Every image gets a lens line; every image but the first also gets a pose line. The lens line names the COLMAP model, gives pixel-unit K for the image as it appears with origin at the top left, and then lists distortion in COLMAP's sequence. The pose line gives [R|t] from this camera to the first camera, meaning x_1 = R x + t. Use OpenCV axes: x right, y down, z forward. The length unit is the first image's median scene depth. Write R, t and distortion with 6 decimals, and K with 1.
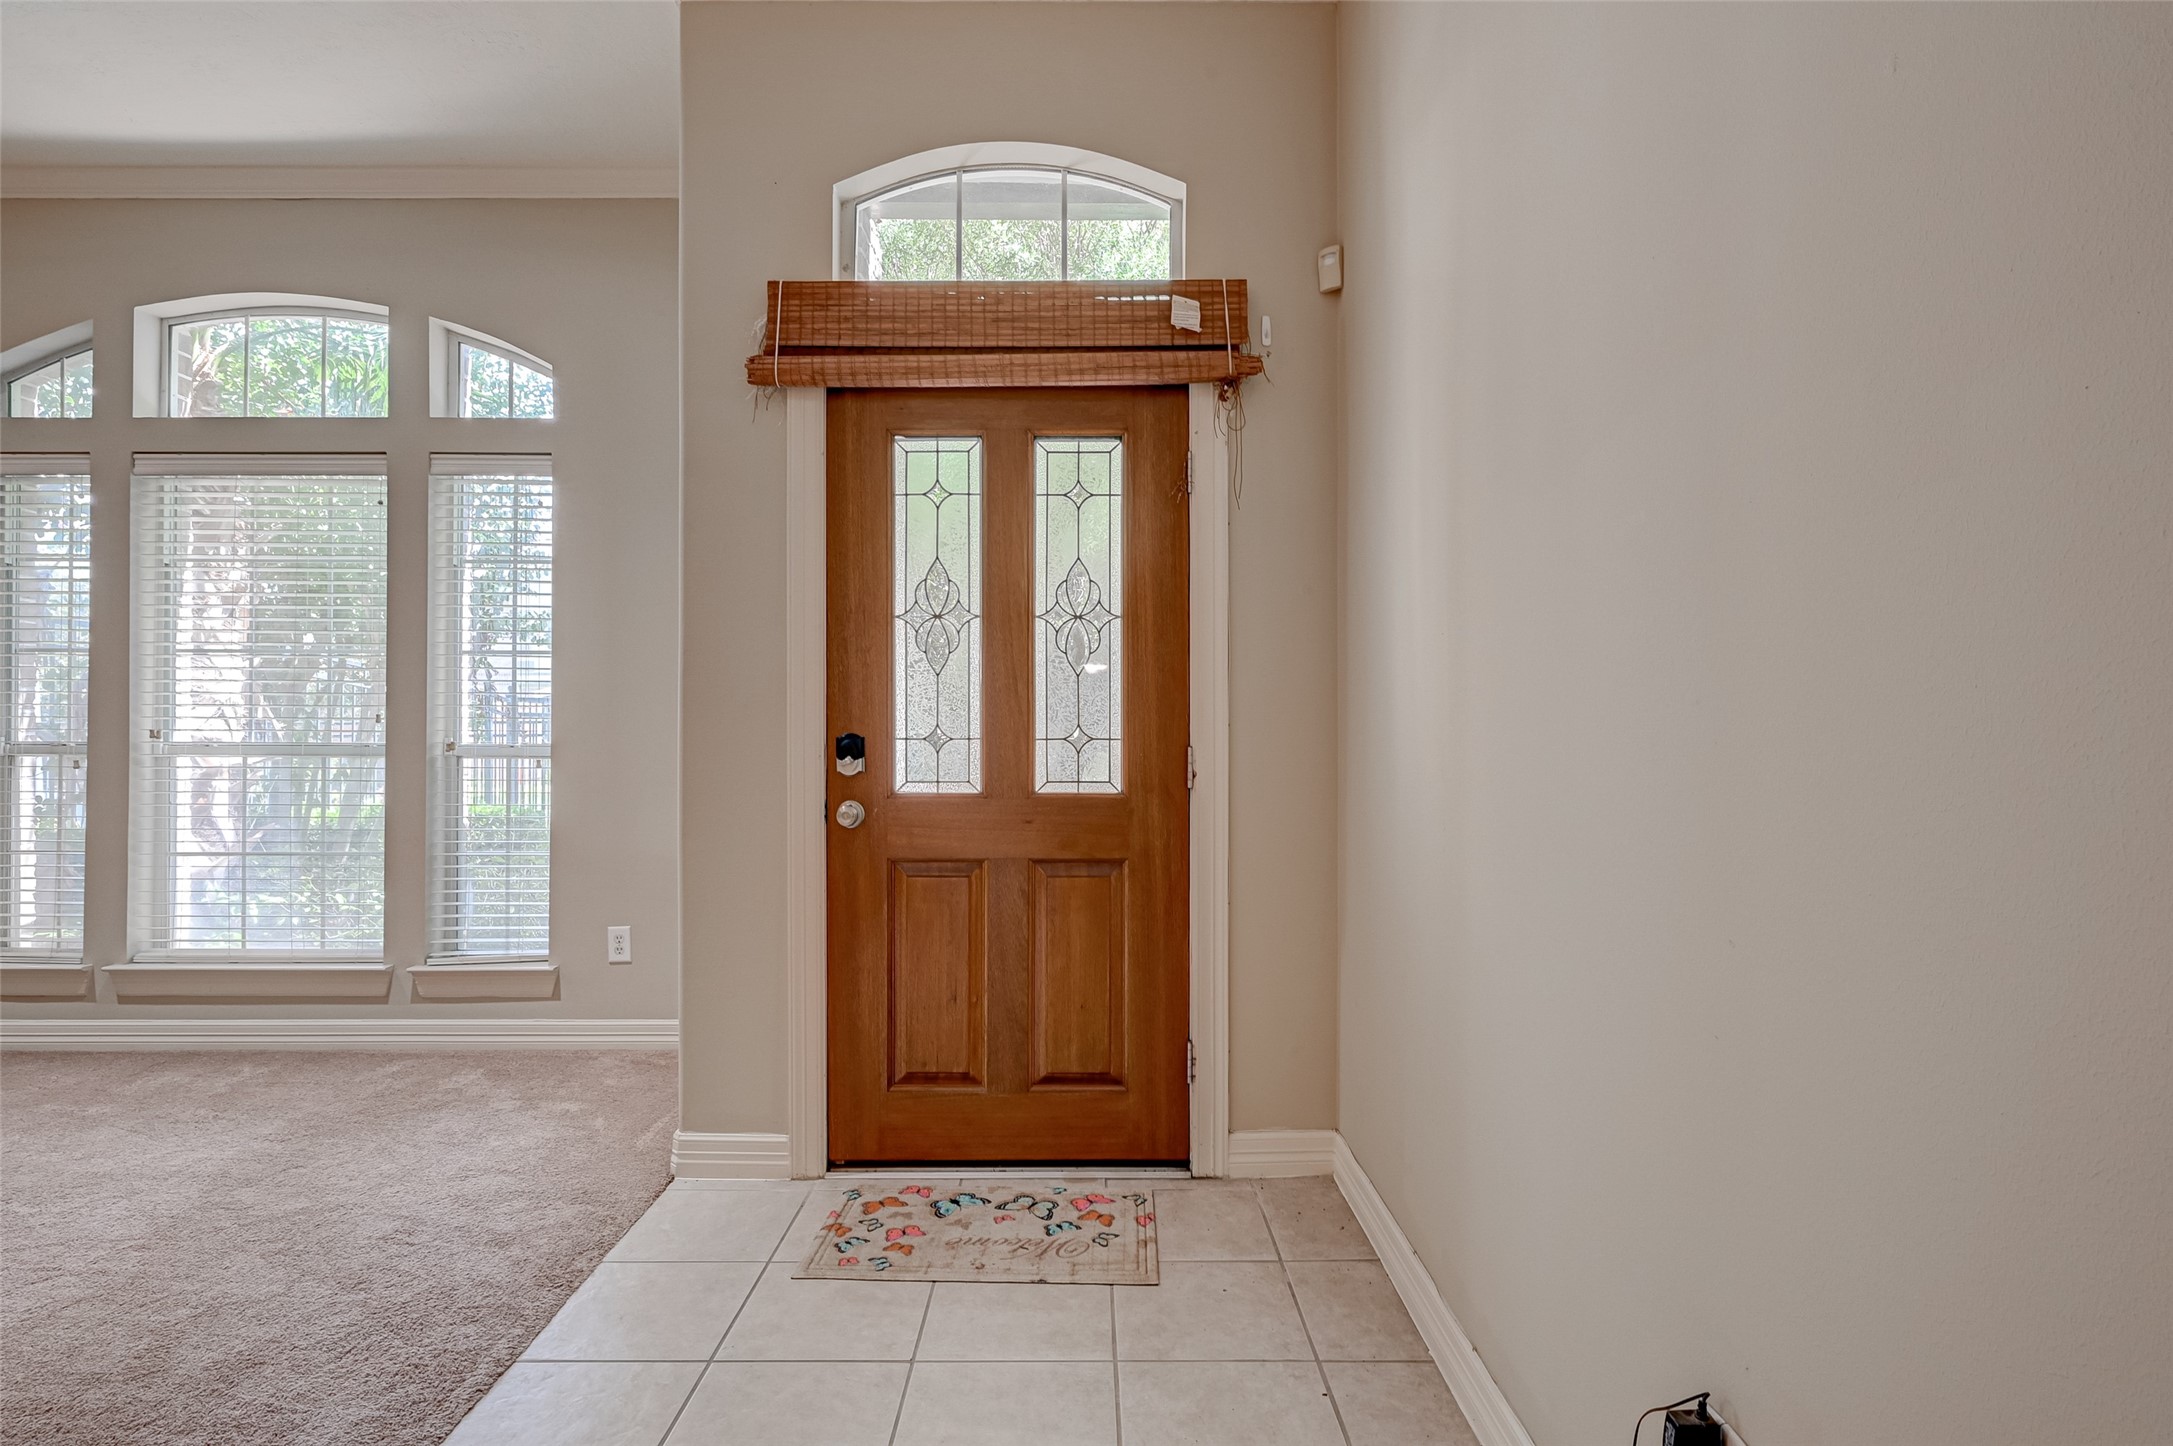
lens RADIAL K [[1079.4, 0, 1086.5], [0, 1079.4, 723.0], [0, 0, 1]] dist [0.000940, -0.000220]
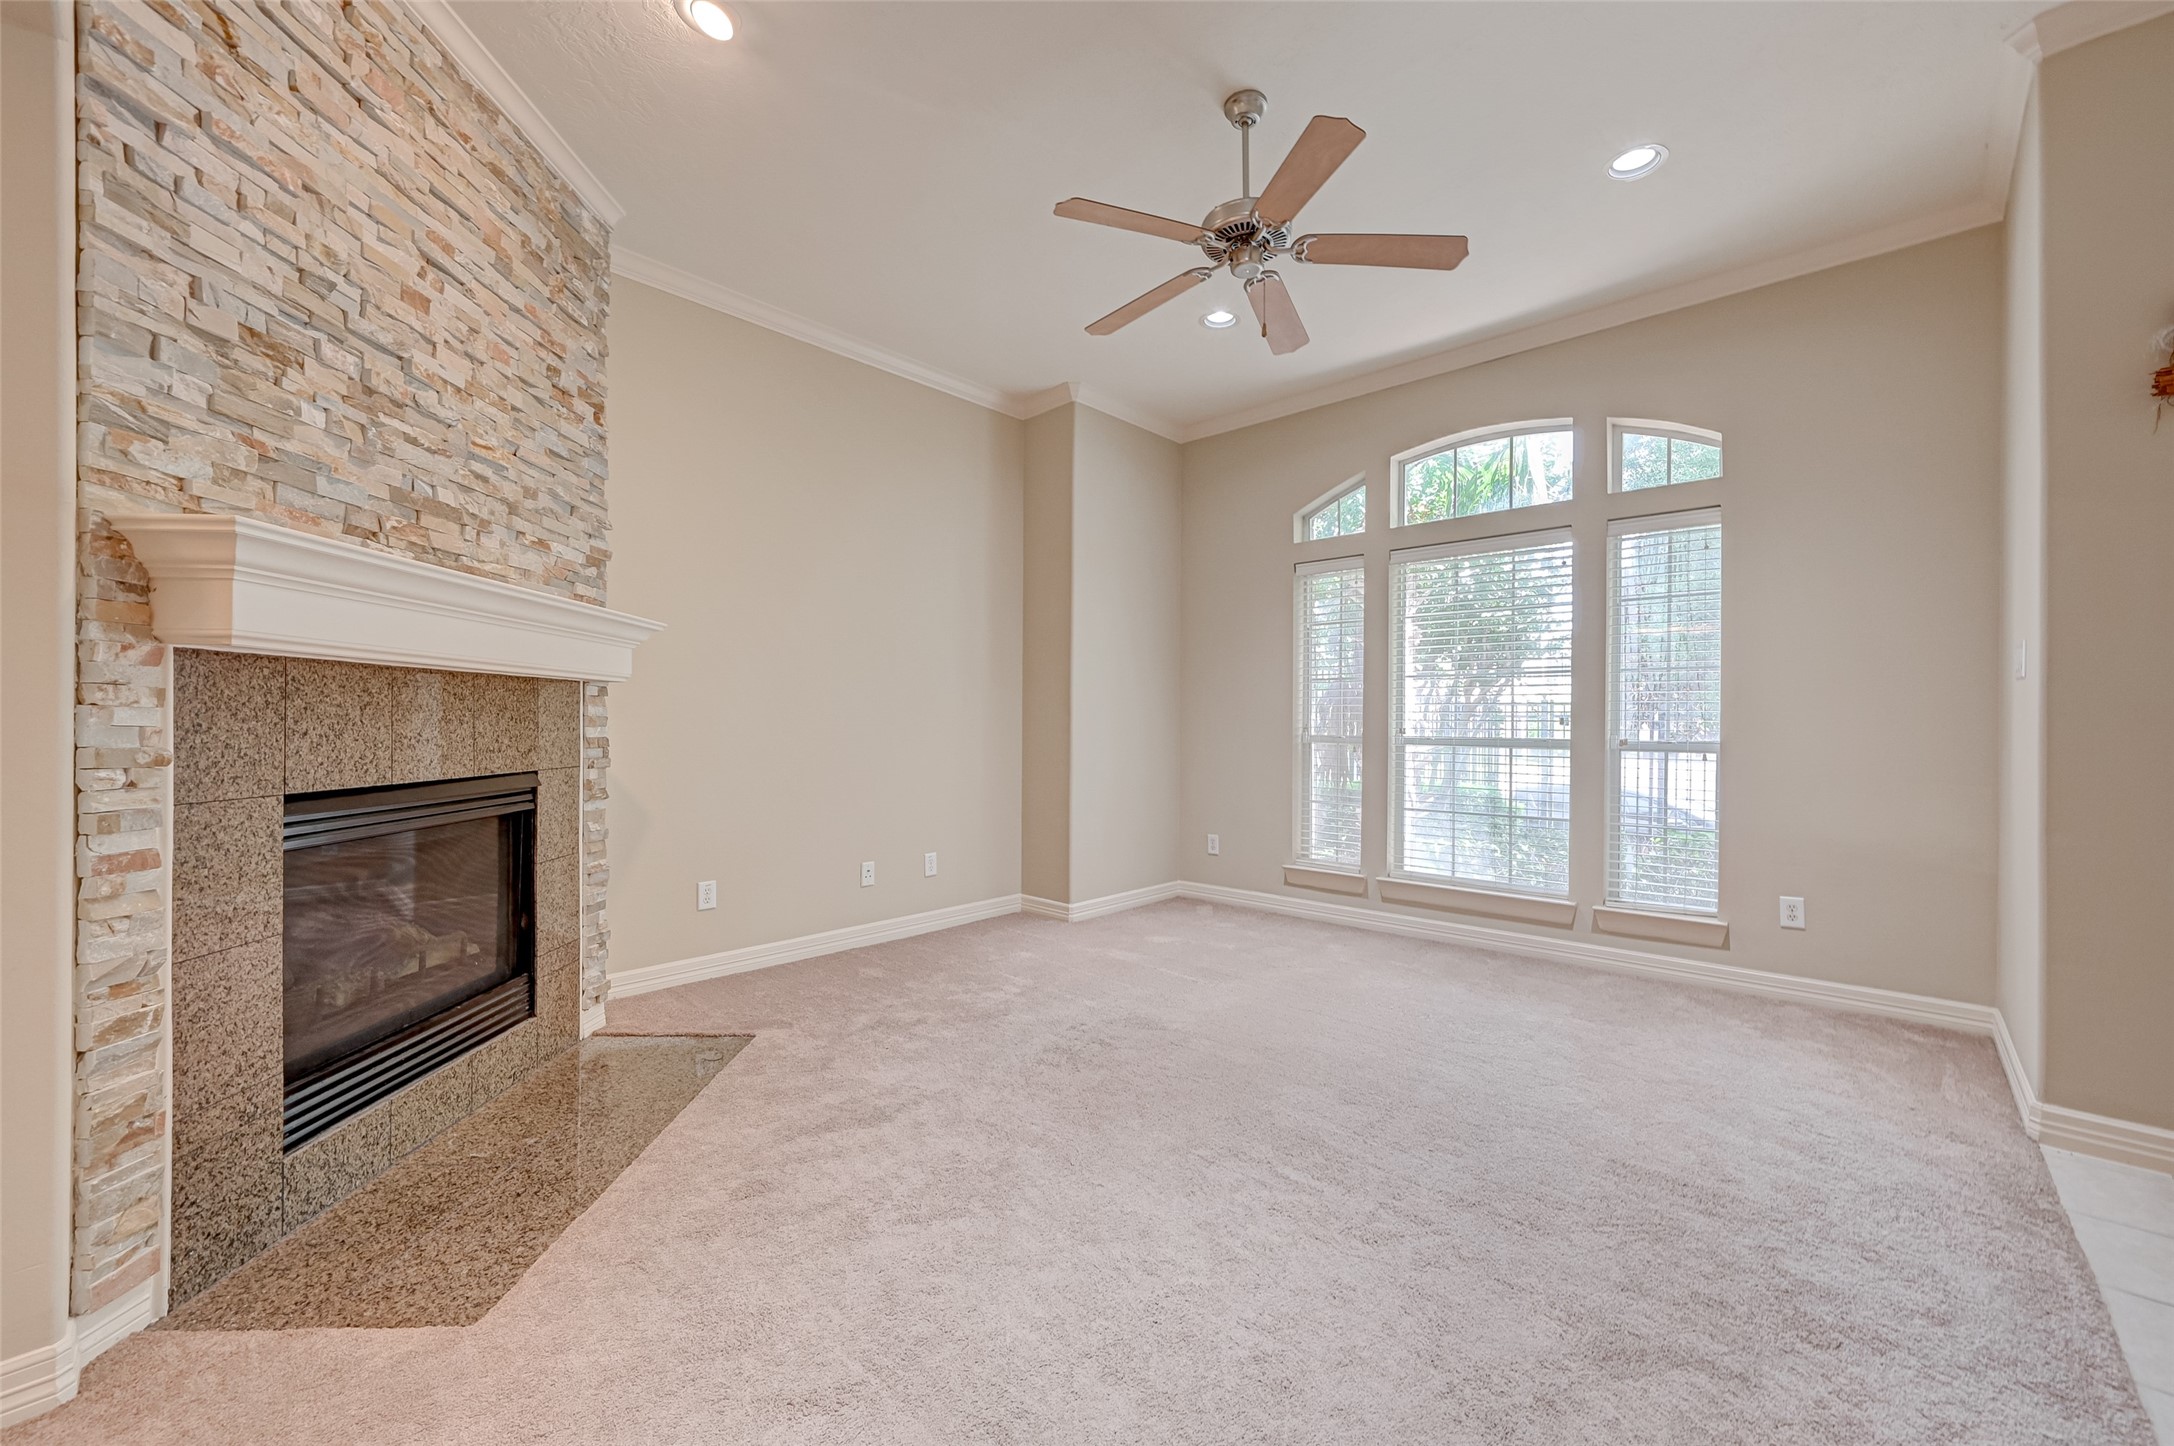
lens RADIAL K [[860.3, 0, 1090.8], [0, 860.3, 723.4], [0, 0, 1]] dist [-0.000227, -0.000130]
pose [[0.730188, 0.001264, -0.683246, -0.482182], [0.002462, 0.999987, 0.004482, -0.010043], [0.683242, -0.004955, 0.730175, -0.284674]]
